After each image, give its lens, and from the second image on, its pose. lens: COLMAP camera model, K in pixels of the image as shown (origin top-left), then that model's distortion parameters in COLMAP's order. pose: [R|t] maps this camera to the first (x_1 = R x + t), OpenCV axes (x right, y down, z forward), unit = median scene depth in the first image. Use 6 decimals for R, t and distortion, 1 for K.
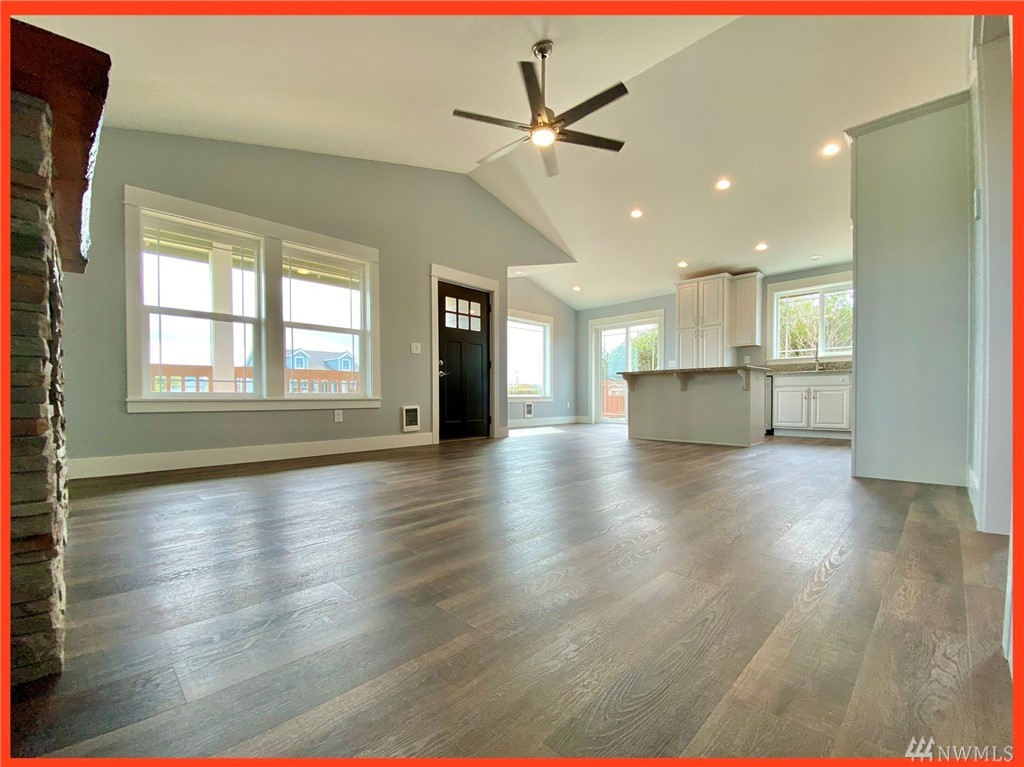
lens RADIAL K [[430.4, 0, 513.6], [0, 430.4, 398.7], [0, 0, 1]] dist [0.002002, 0.000031]
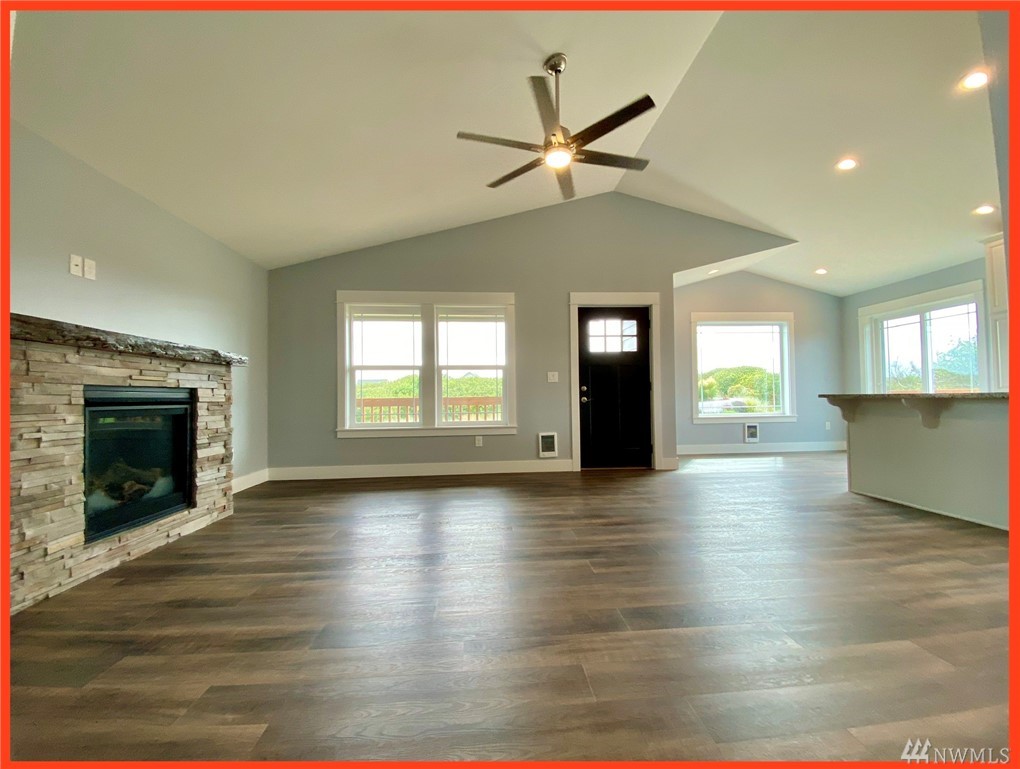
lens RADIAL K [[414.1, 0, 510.0], [0, 414.1, 384.5], [0, 0, 1]] dist [0.033762, -0.025557]
pose [[0.745733, -0.027669, -0.665670, 0.344757], [0.007268, 0.999416, -0.033398, -0.063591], [0.666205, 0.020068, 0.745499, 0.174868]]
